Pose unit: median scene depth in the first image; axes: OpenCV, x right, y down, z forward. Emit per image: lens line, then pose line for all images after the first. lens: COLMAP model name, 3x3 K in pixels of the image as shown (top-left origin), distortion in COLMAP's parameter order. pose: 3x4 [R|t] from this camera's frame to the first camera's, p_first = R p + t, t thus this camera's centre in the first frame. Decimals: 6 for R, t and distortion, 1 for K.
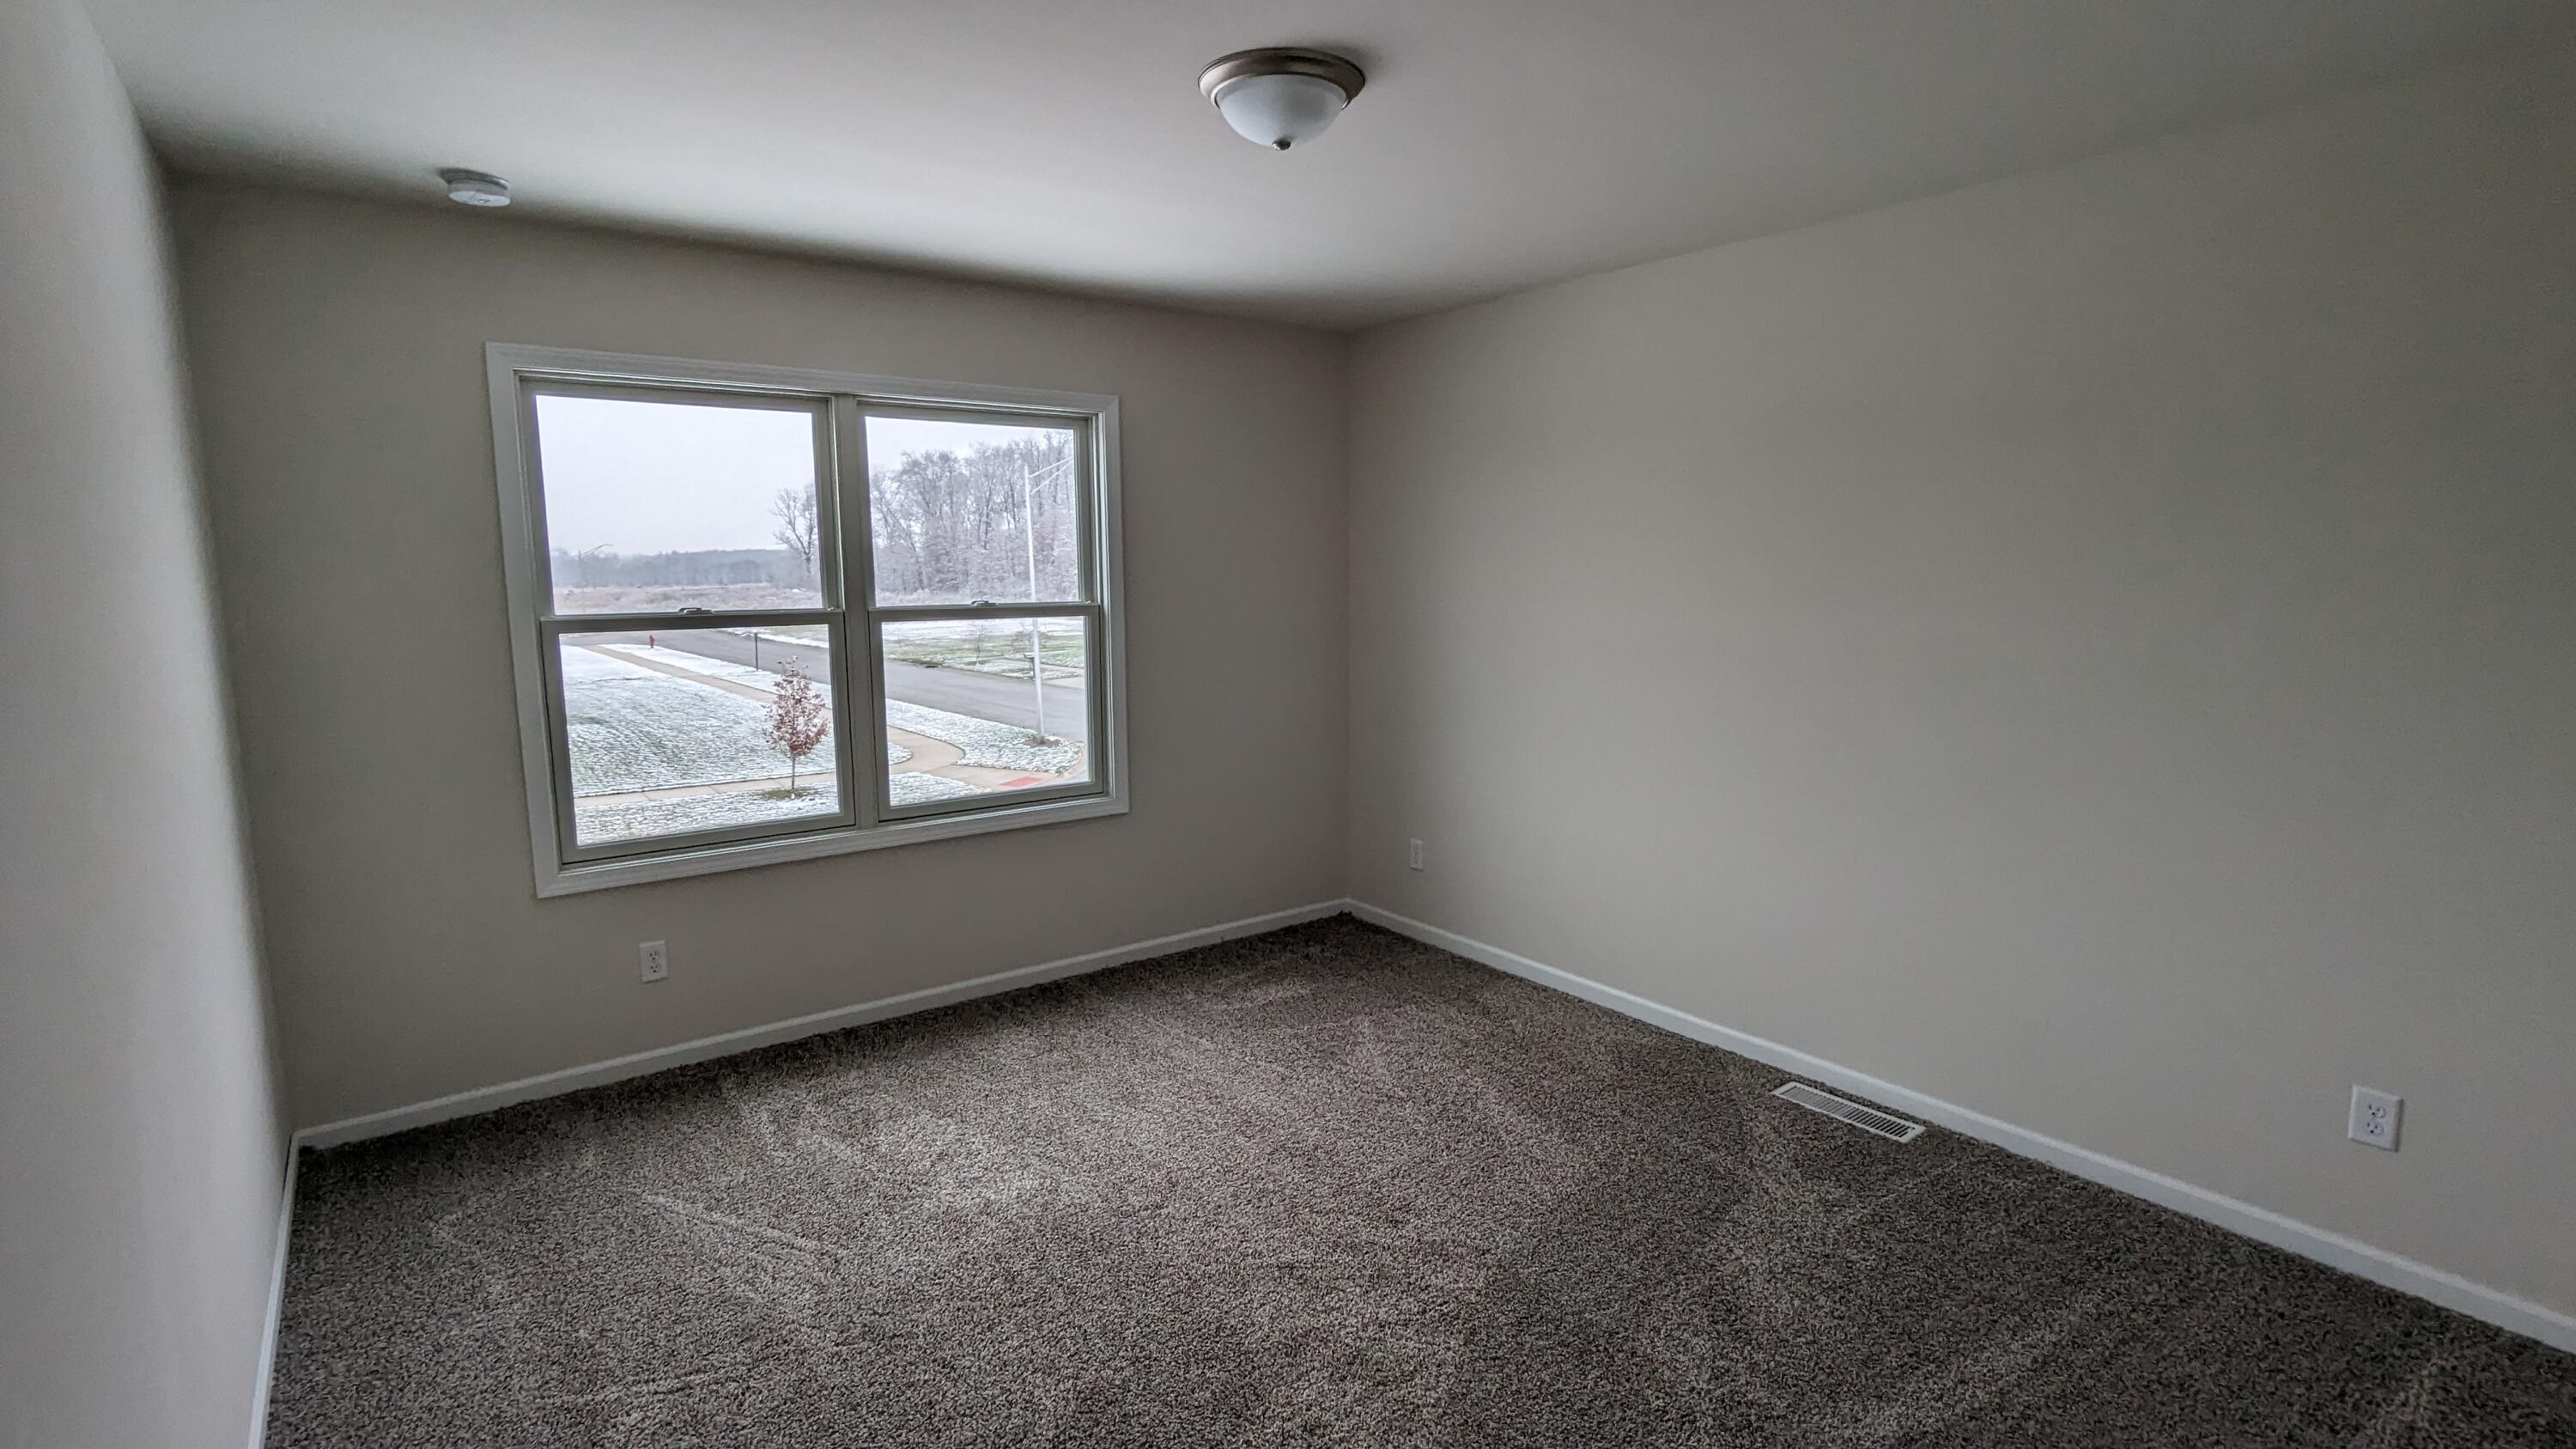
lens RADIAL K [[1179.2, 0, 1277.4], [0, 1179.2, 699.0], [0, 0, 1]] dist [-0.001112, 0.000023]
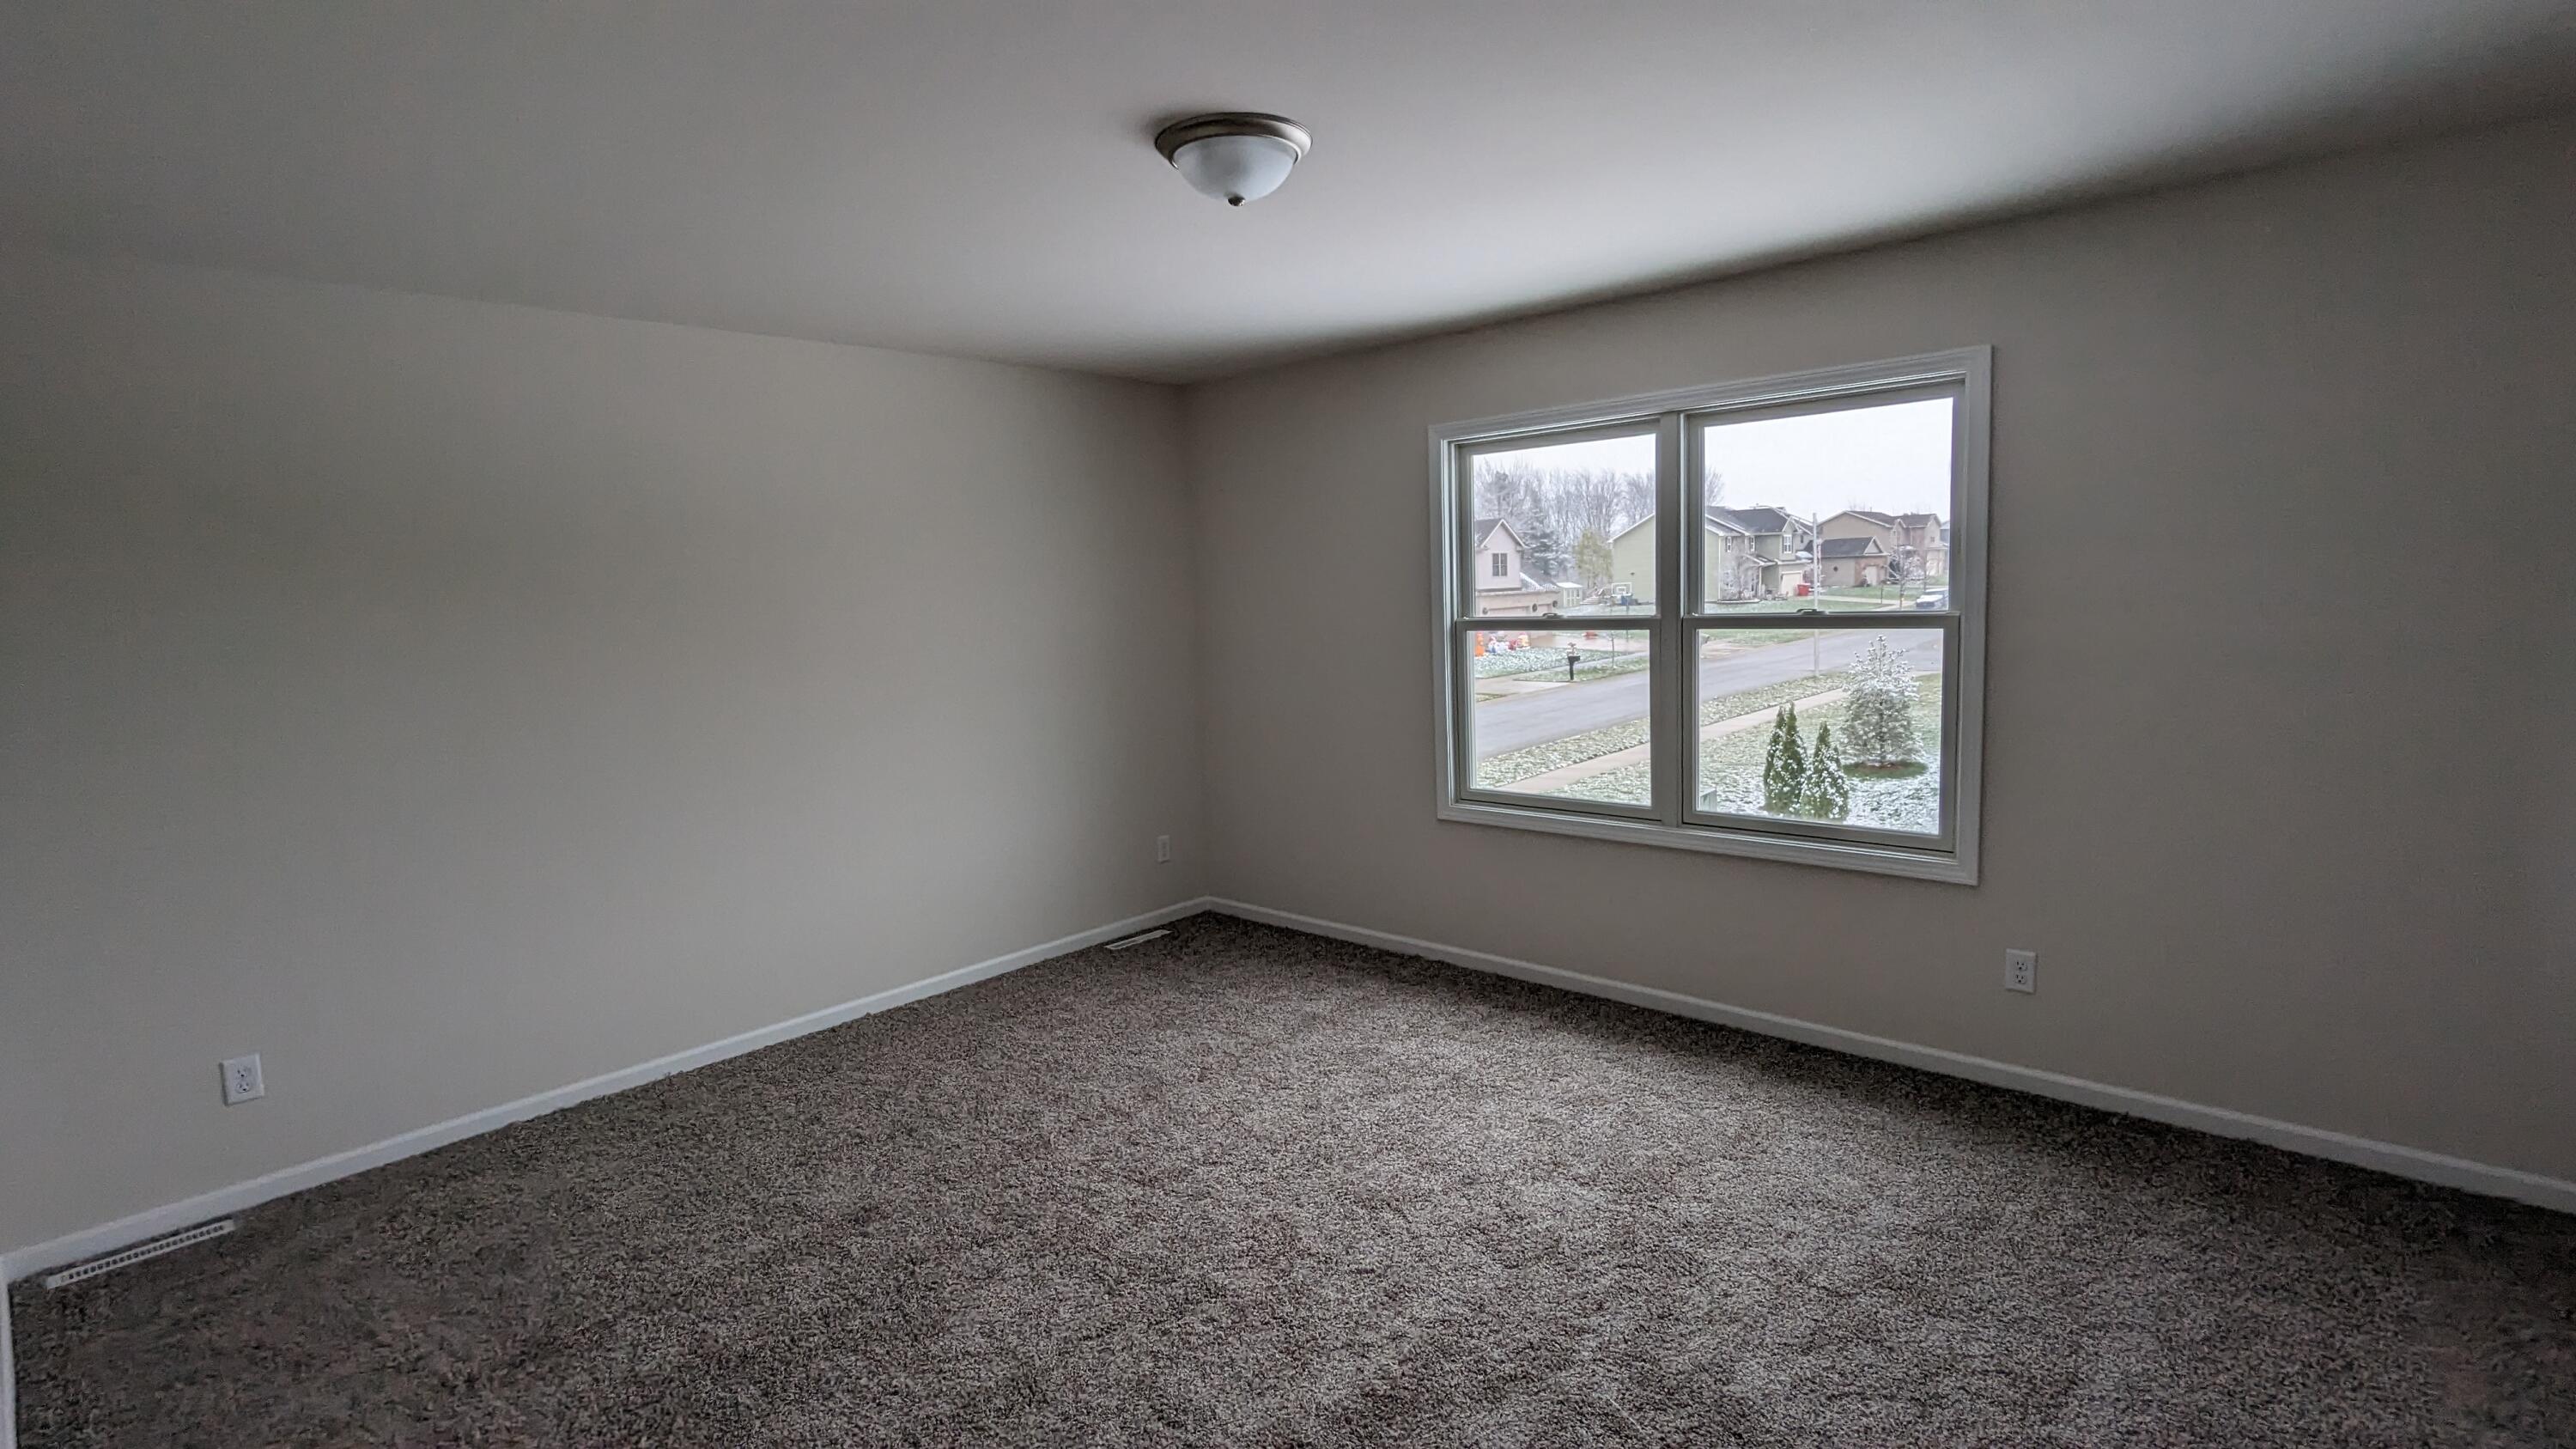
lens RADIAL K [[1213.1, 0, 1284.9], [0, 1213.1, 723.3], [0, 0, 1]] dist [0.000207, 0.000461]
pose [[0.182248, 0.107849, -0.977320, 0.565787], [-0.073316, 0.992690, 0.095874, -0.053153], [0.980515, 0.054181, 0.188823, 0.405749]]
